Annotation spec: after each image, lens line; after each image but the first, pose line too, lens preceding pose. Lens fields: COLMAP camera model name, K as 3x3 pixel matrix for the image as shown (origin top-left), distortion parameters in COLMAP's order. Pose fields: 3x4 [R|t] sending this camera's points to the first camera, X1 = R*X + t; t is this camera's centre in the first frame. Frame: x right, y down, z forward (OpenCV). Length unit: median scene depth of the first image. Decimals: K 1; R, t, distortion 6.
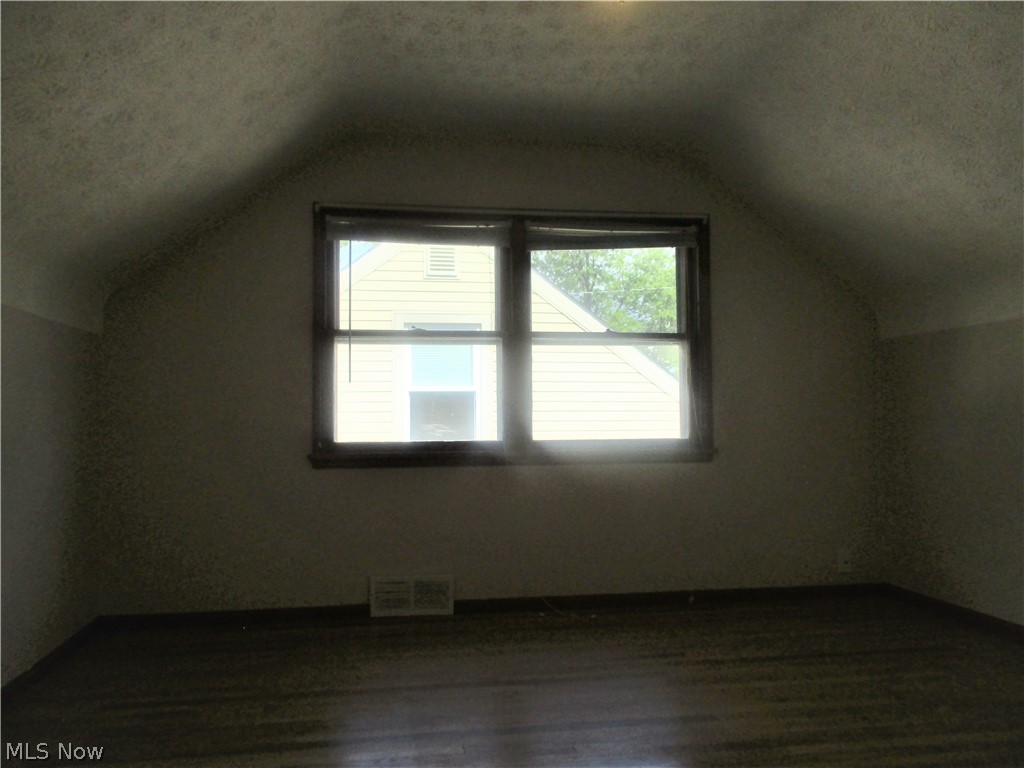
lens RADIAL K [[866.6, 0, 507.3], [0, 866.6, 377.0], [0, 0, 1]] dist [-0.000464, -0.008143]
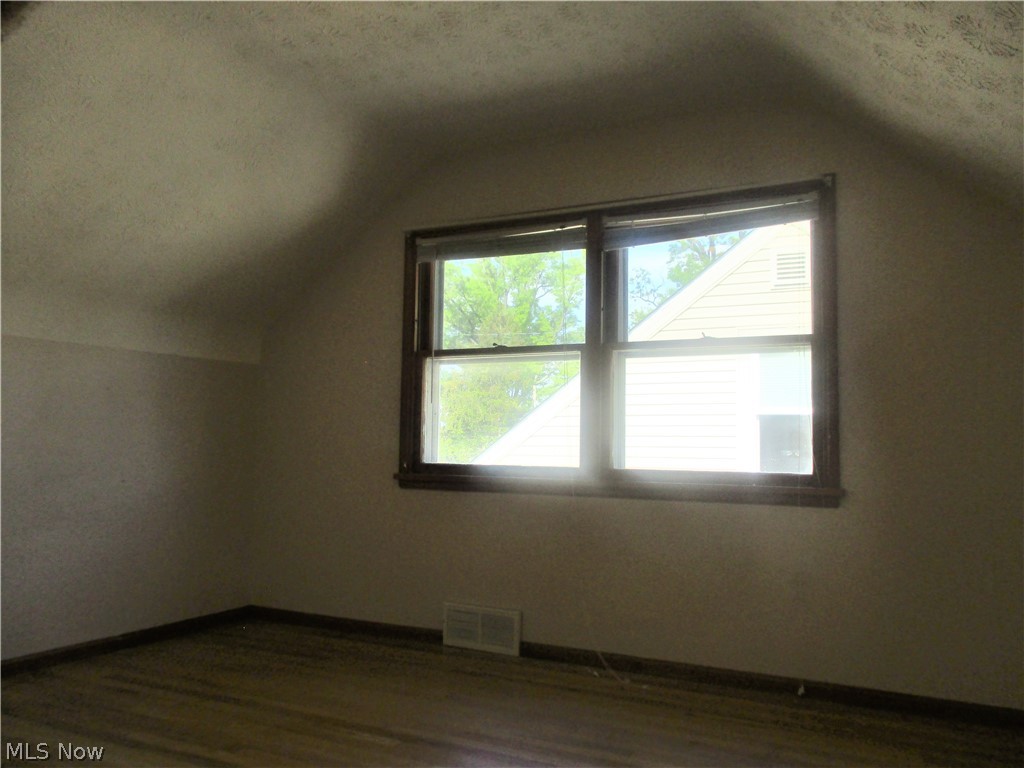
lens RADIAL K [[866.6, 0, 507.3], [0, 866.6, 377.0], [0, 0, 1]] dist [-0.000464, -0.008143]
pose [[0.792879, -0.028052, -0.608734, 0.488220], [0.009256, 0.999379, -0.033997, 0.010872], [0.609309, 0.021322, 0.792646, 0.260907]]
